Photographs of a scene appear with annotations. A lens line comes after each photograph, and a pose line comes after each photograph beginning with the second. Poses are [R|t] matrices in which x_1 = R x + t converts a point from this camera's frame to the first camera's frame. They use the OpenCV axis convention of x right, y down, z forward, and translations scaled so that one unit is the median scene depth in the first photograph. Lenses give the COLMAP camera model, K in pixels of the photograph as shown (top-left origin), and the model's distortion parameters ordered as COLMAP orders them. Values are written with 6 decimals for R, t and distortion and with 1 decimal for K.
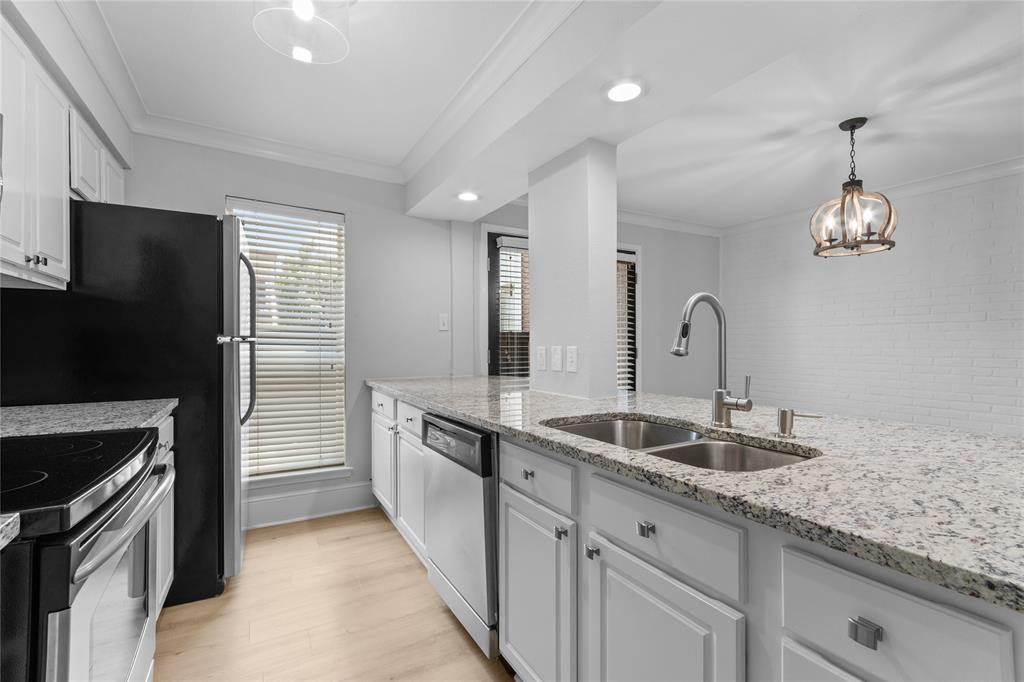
lens RADIAL K [[451.1, 0, 517.9], [0, 451.1, 341.3], [0, 0, 1]] dist [0.006374, -0.000556]
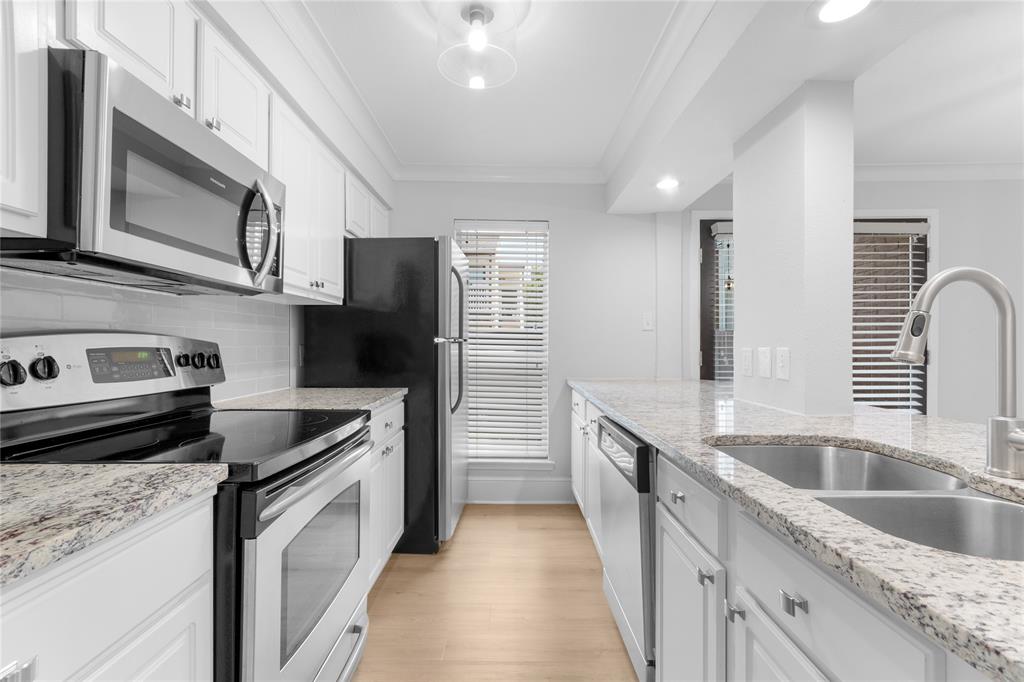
lens RADIAL K [[451.1, 0, 508.7], [0, 451.1, 342.8], [0, 0, 1]] dist [0.006374, -0.000556]
pose [[0.865120, -0.000489, -0.501564, 0.109951], [0.001927, 0.999995, 0.002348, -0.000135], [0.501560, -0.002998, 0.865117, 0.066086]]
